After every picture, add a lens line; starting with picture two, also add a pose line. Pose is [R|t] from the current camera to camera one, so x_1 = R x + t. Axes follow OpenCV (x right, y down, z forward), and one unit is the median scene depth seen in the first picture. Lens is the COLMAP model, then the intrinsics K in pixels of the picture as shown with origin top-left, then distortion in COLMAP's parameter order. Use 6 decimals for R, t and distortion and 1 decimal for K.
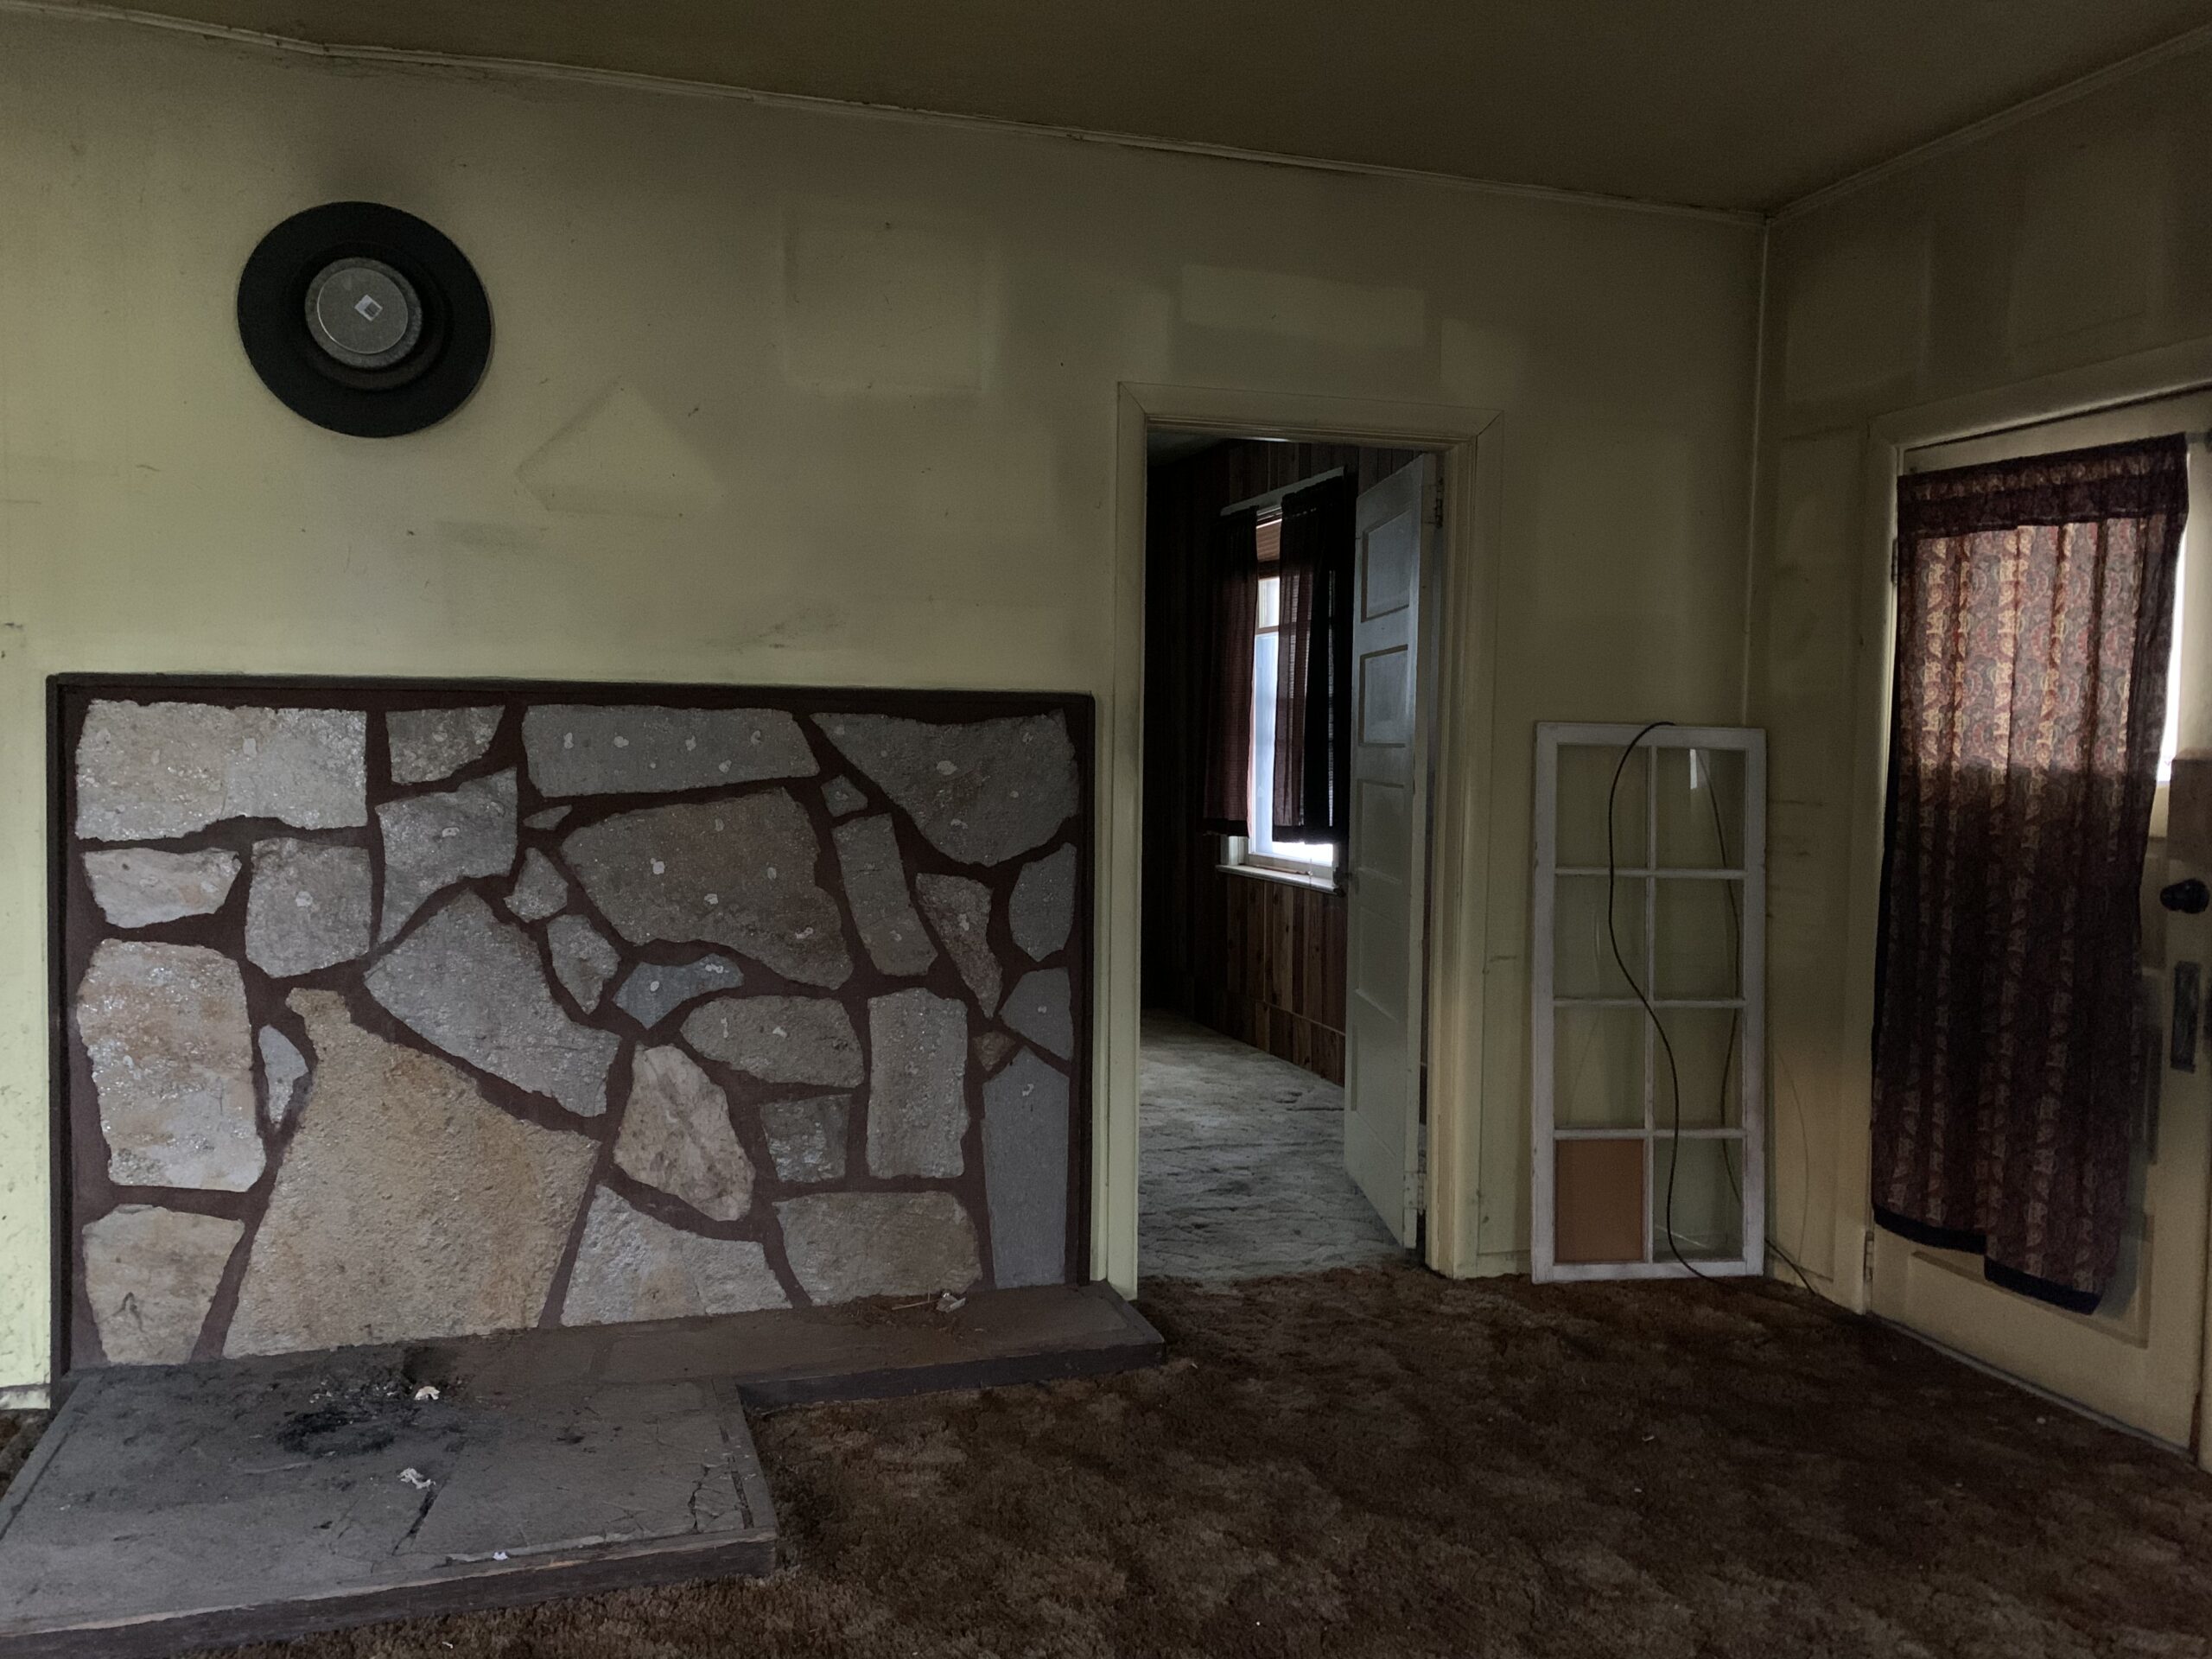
lens RADIAL K [[1704.1, 0, 1108.7], [0, 1704.1, 807.1], [0, 0, 1]] dist [0.095414, -0.127590]
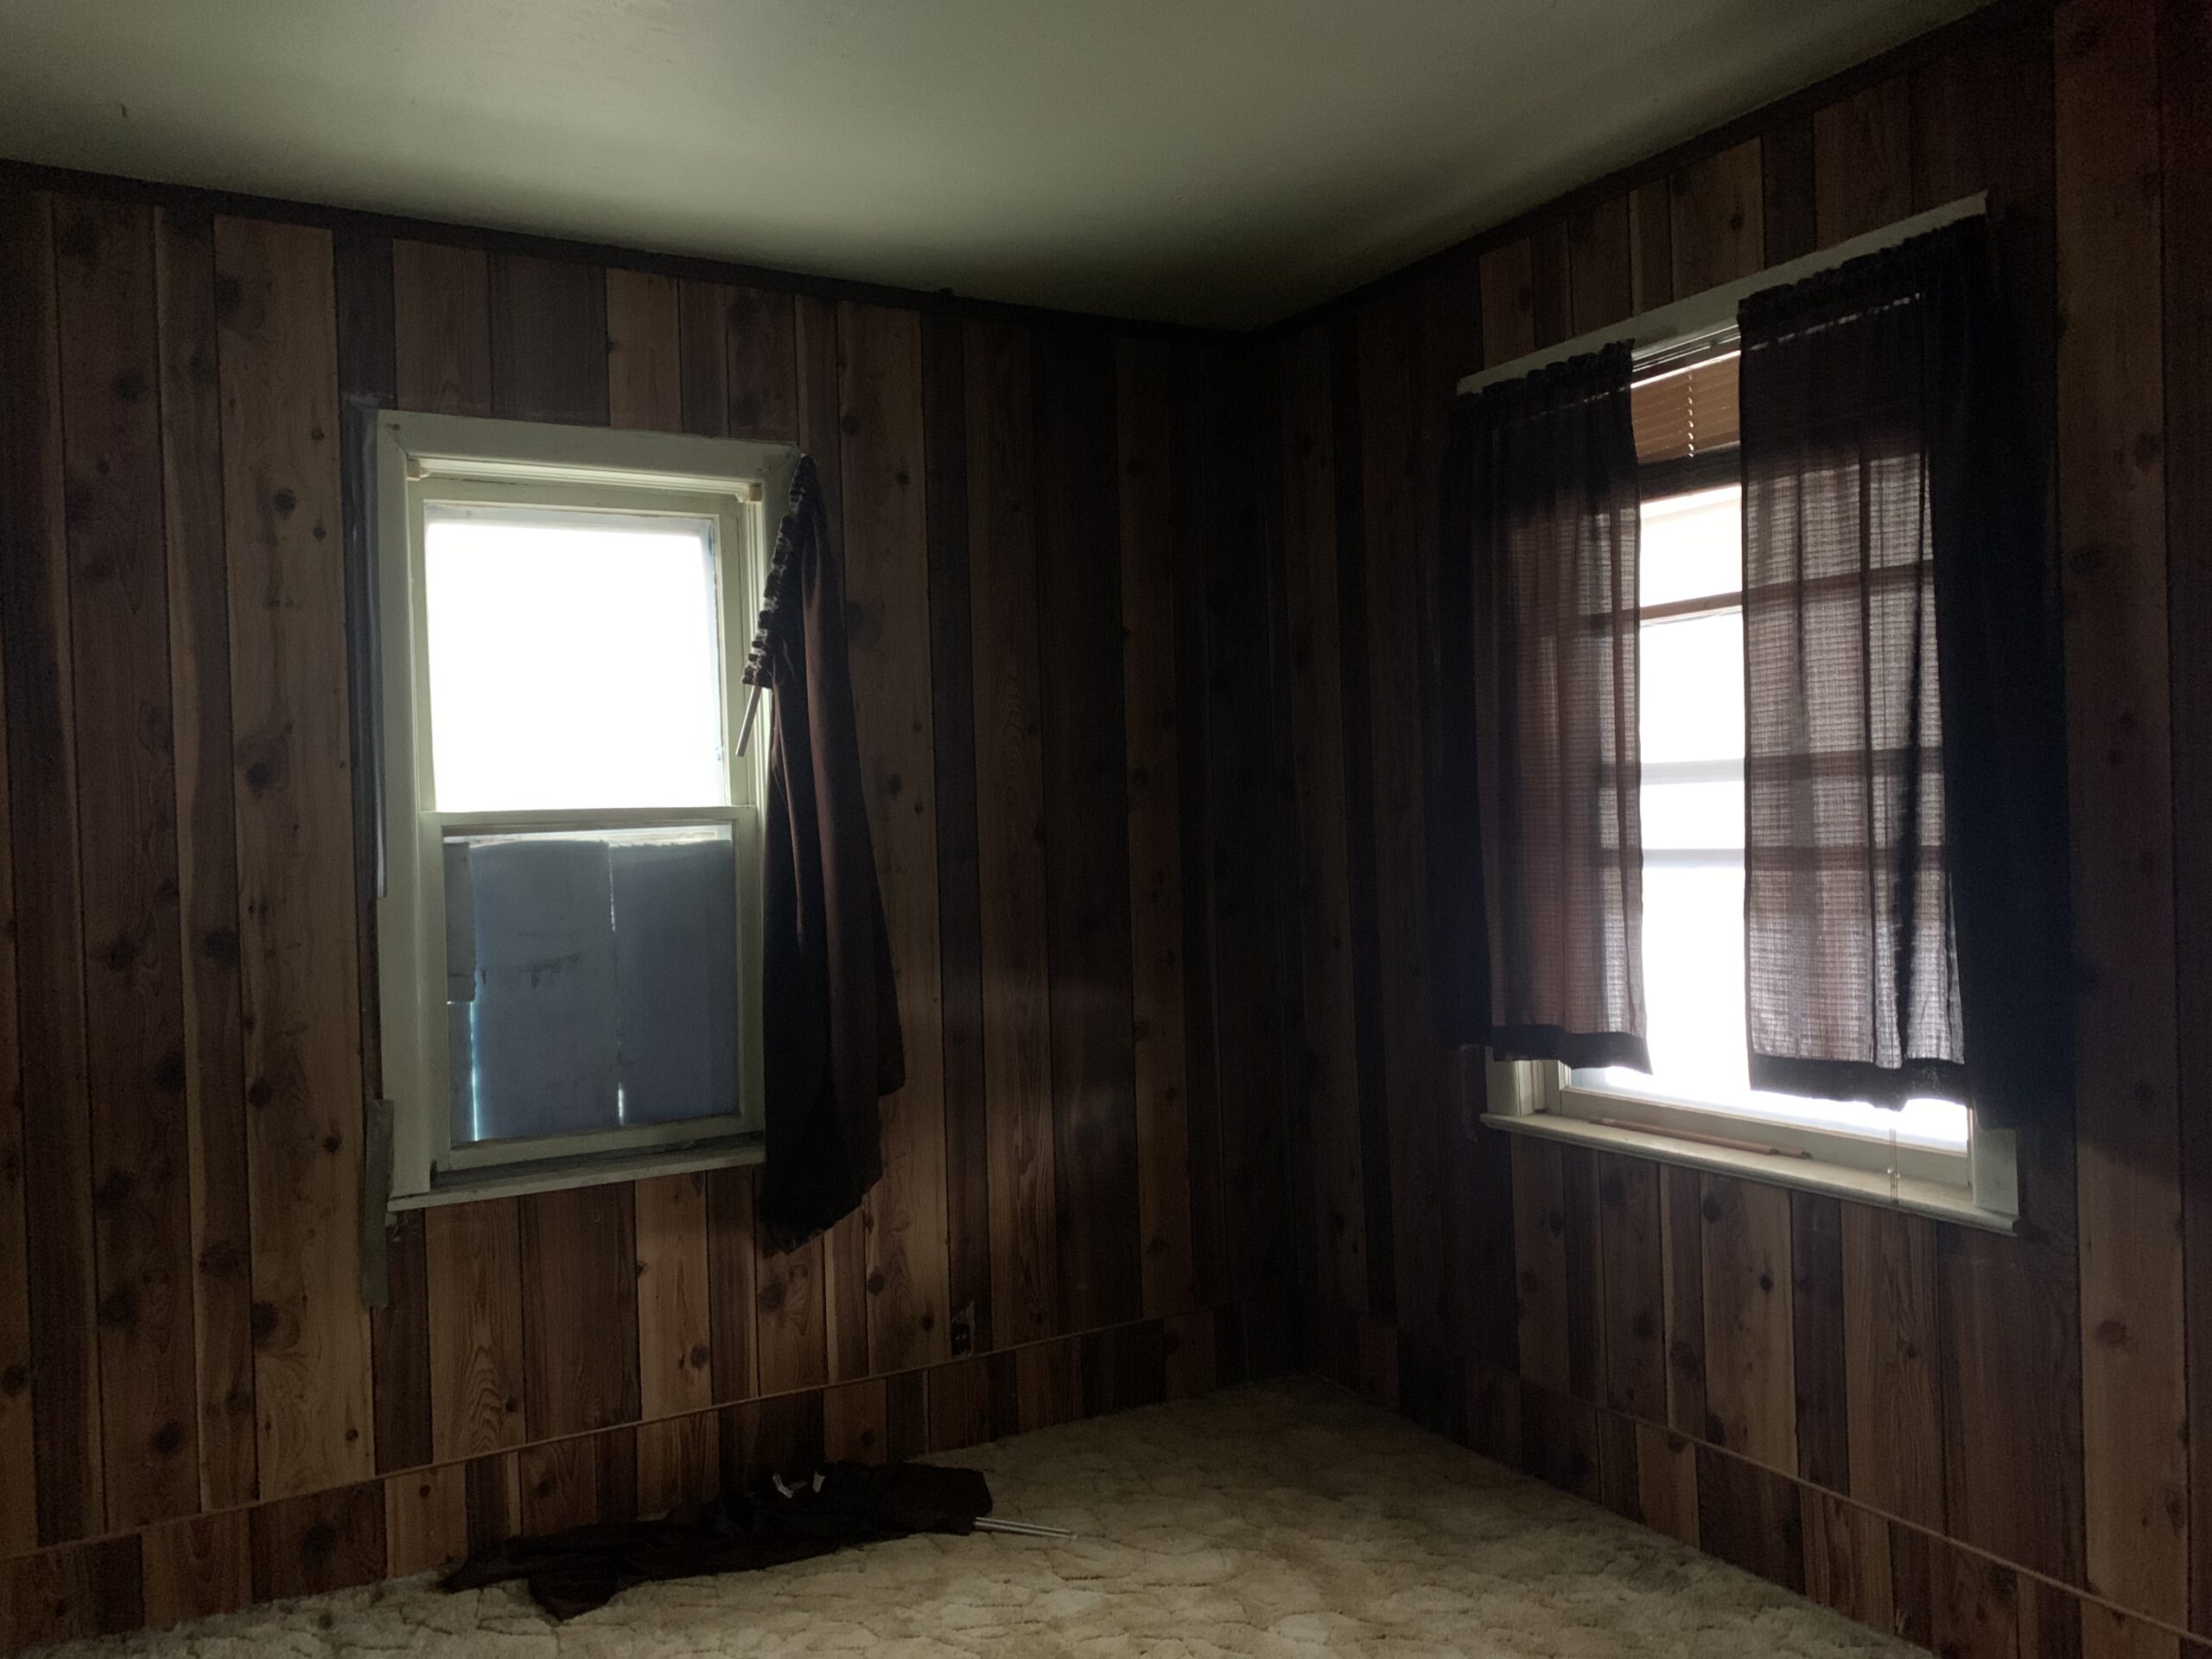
lens RADIAL K [[1687.4, 0, 1097.7], [0, 1687.4, 843.2], [0, 0, 1]] dist [0.081471, -0.051539]
pose [[0.977389, -0.039750, 0.207680, -0.154021], [0.045831, 0.998647, -0.024551, -0.039792], [-0.206423, 0.033514, 0.977889, 0.609810]]
